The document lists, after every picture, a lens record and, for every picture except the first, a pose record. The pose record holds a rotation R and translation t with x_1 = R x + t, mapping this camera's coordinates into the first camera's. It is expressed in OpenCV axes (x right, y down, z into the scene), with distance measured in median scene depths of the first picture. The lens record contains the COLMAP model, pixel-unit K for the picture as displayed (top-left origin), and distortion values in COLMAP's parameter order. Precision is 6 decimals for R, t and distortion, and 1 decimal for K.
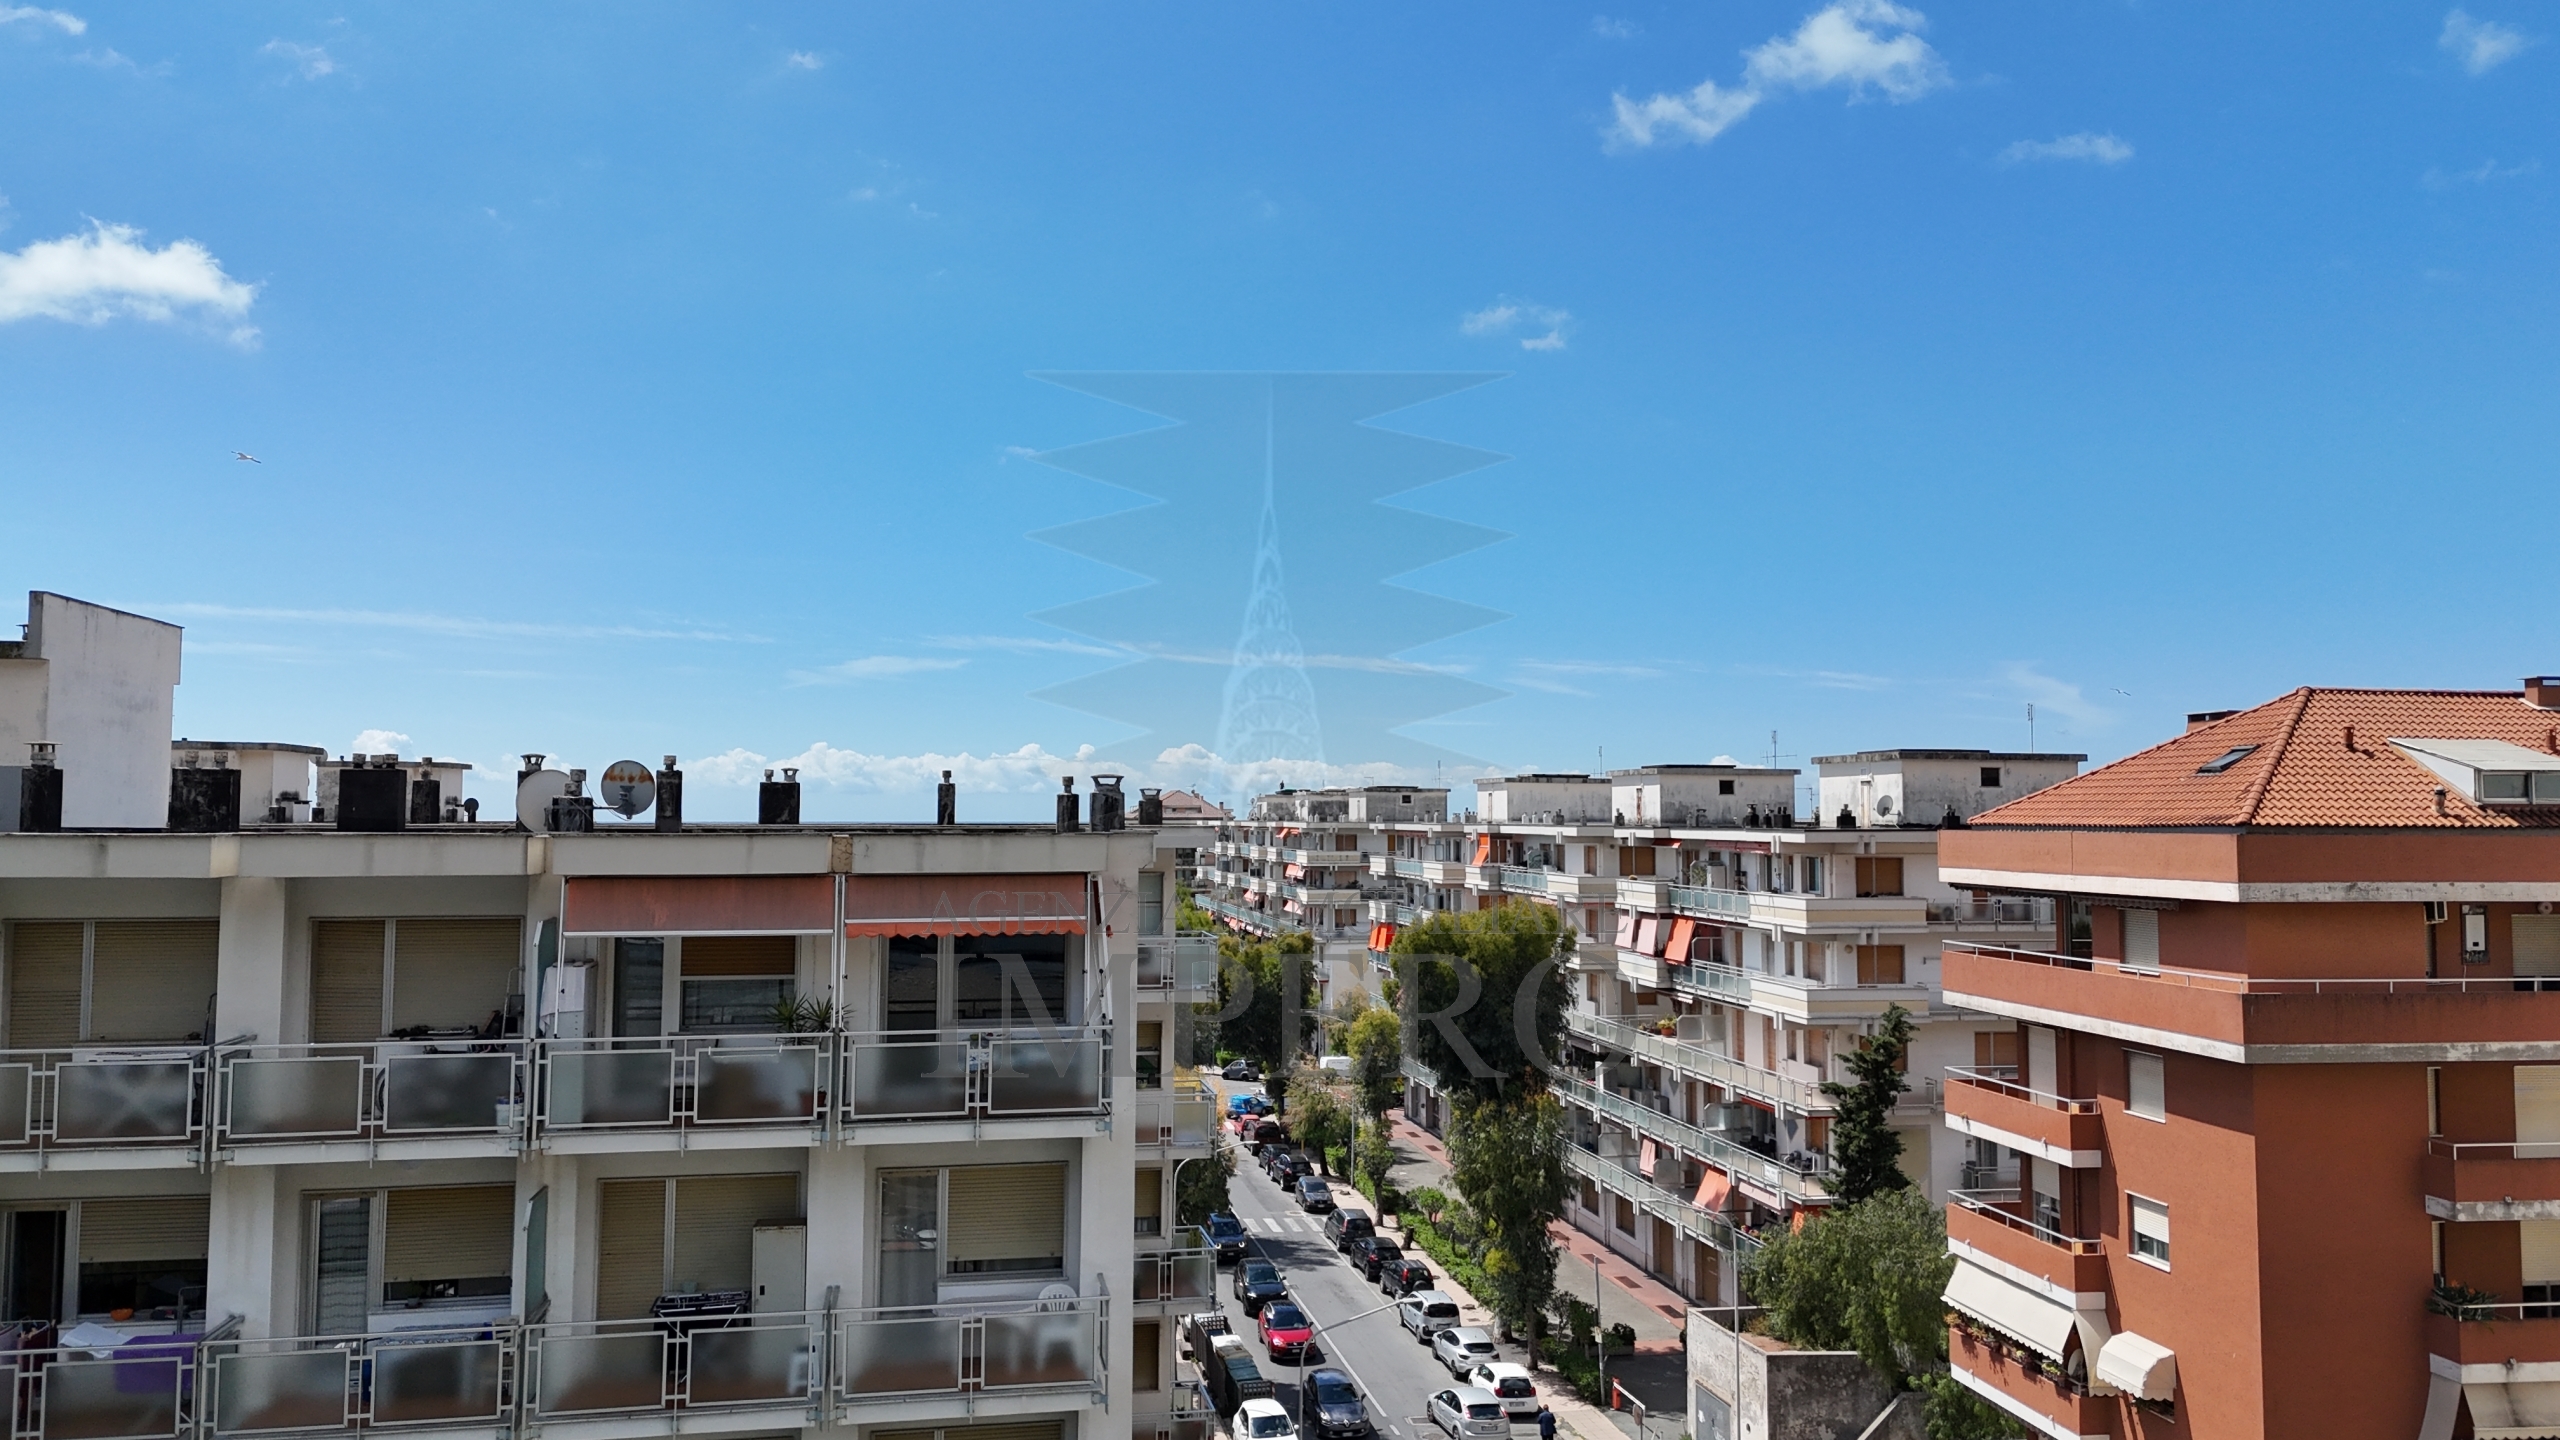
lens RADIAL K [[1882.0, 0, 1285.4], [0, 1882.0, 712.2], [0, 0, 1]] dist [0.085779, -0.085095]
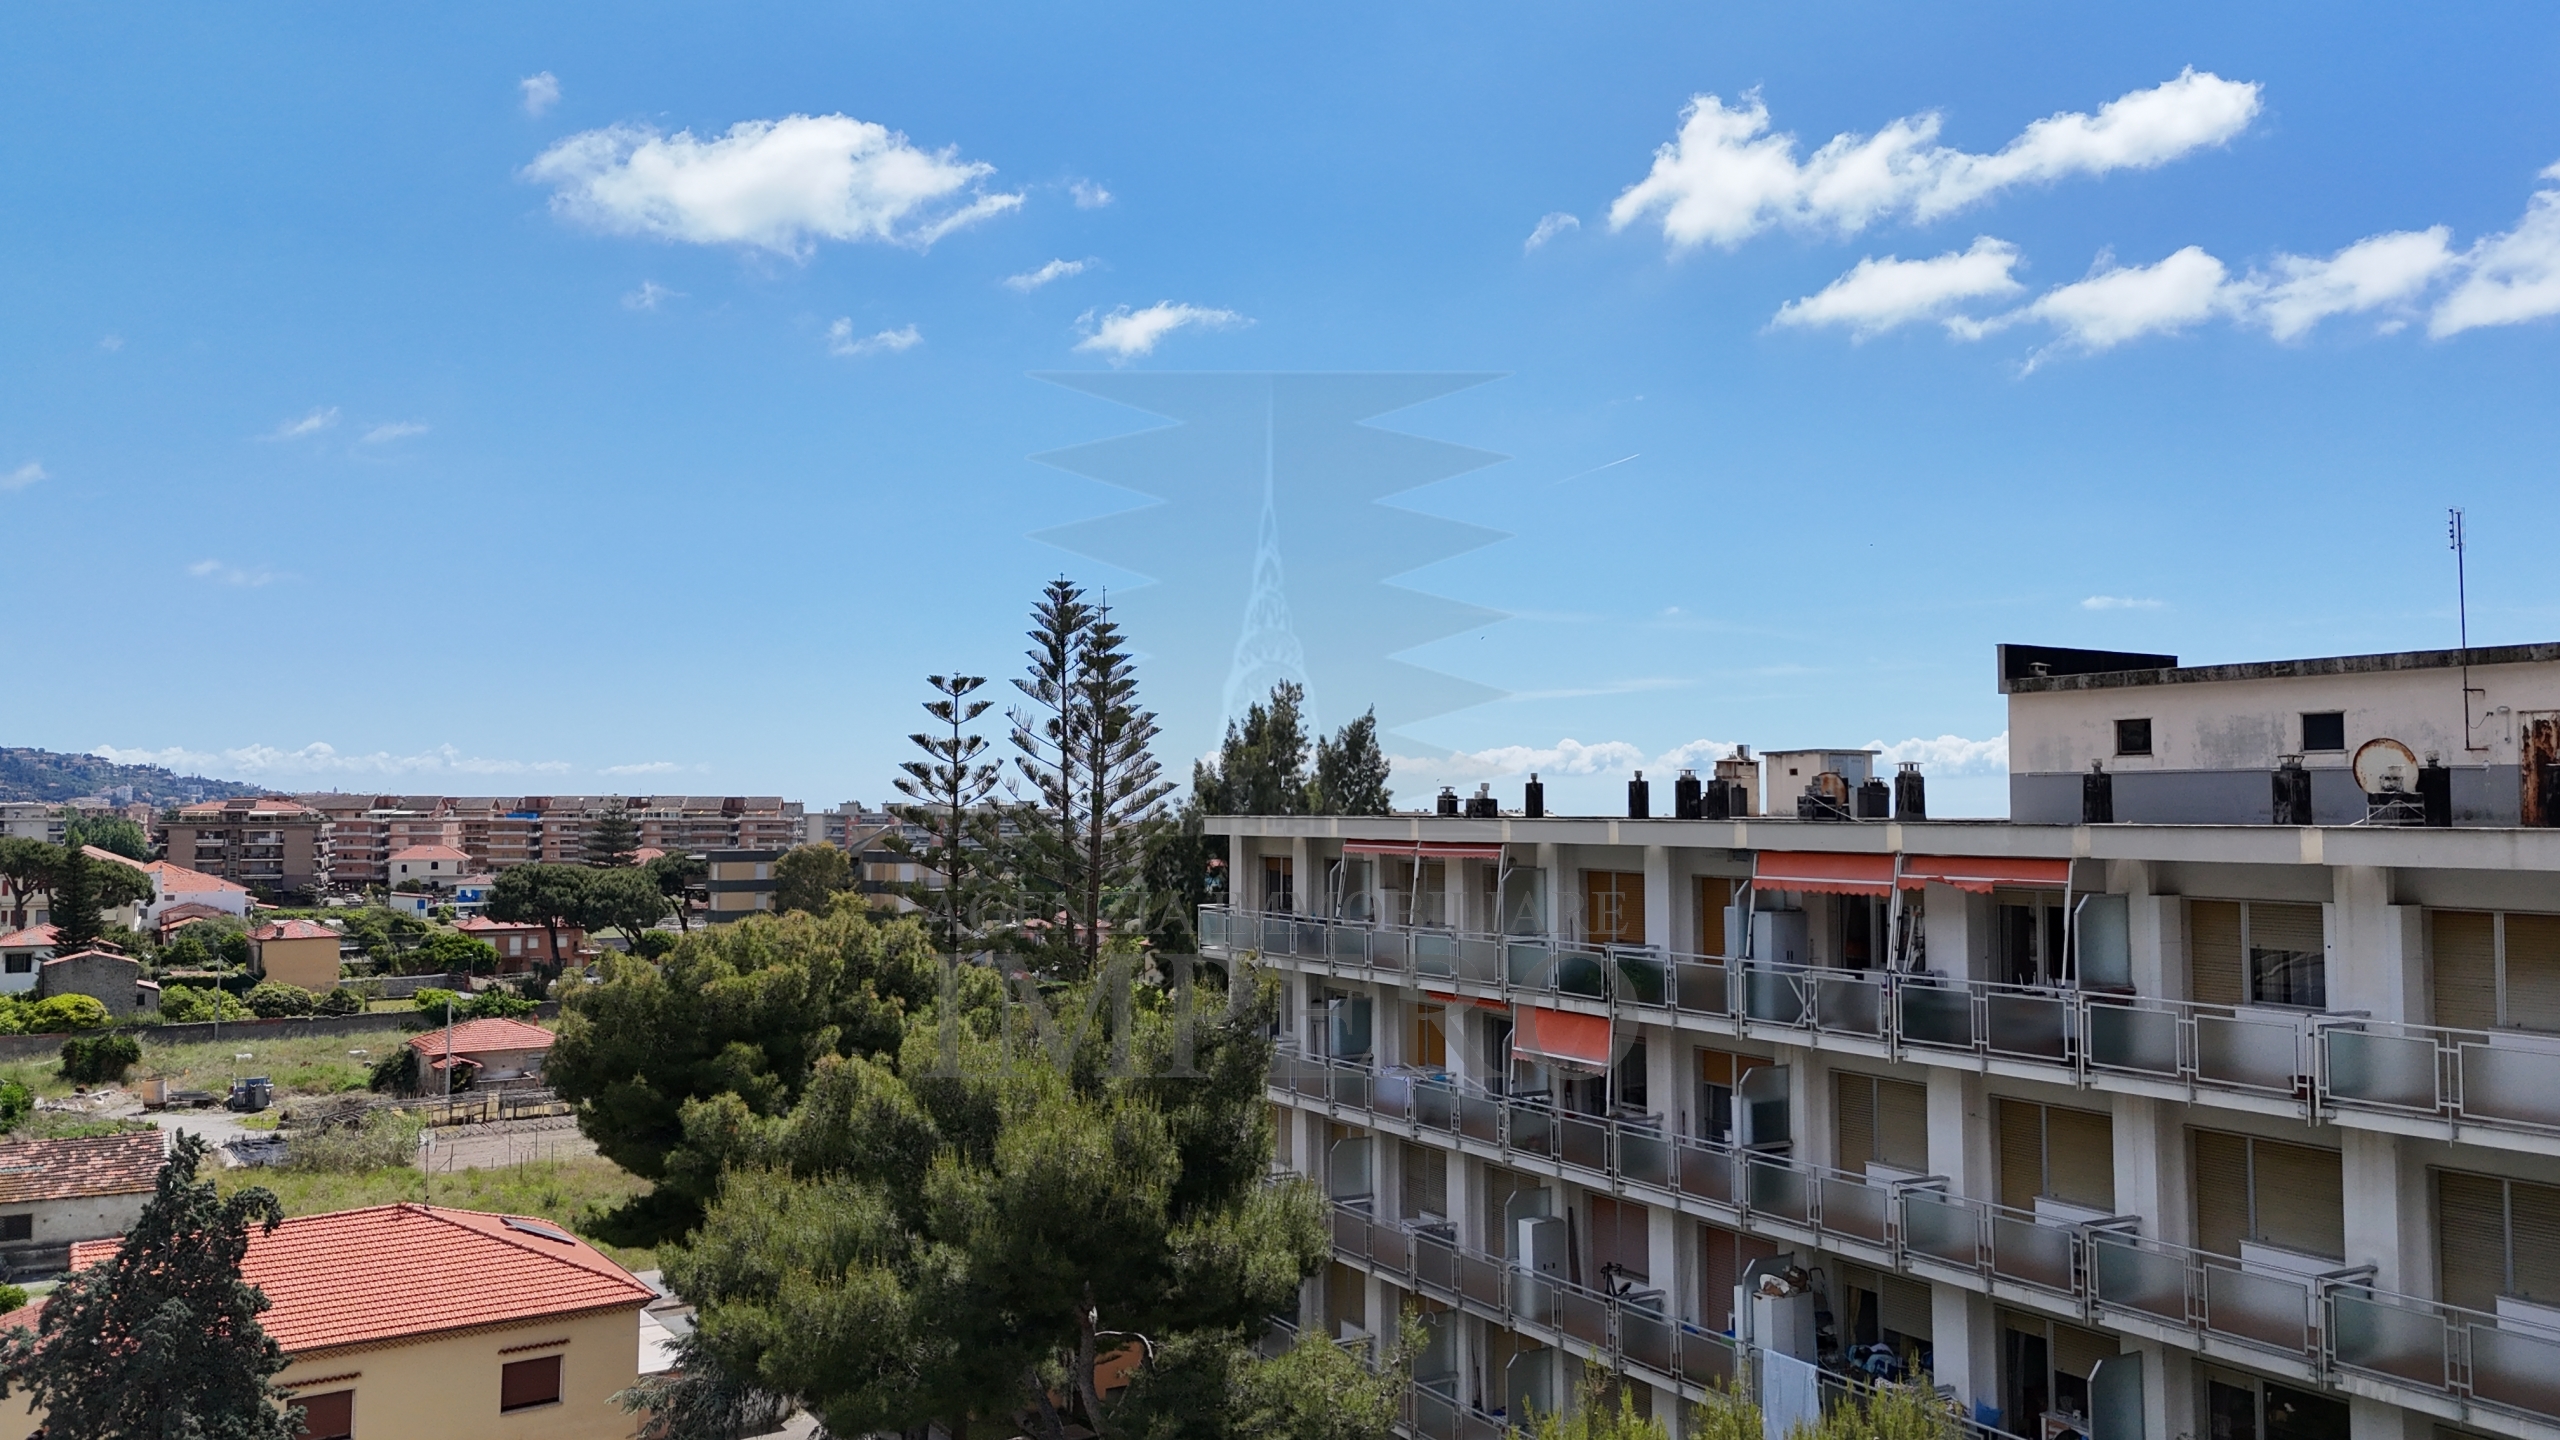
lens RADIAL K [[1859.8, 0, 1287.8], [0, 1859.8, 715.3], [0, 0, 1]] dist [0.100406, -0.102211]
pose [[0.336592, -0.052470, -0.940188, 0.286890], [0.054377, 0.997863, -0.036222, 0.005863], [0.940079, -0.038933, 0.338726, 0.060293]]
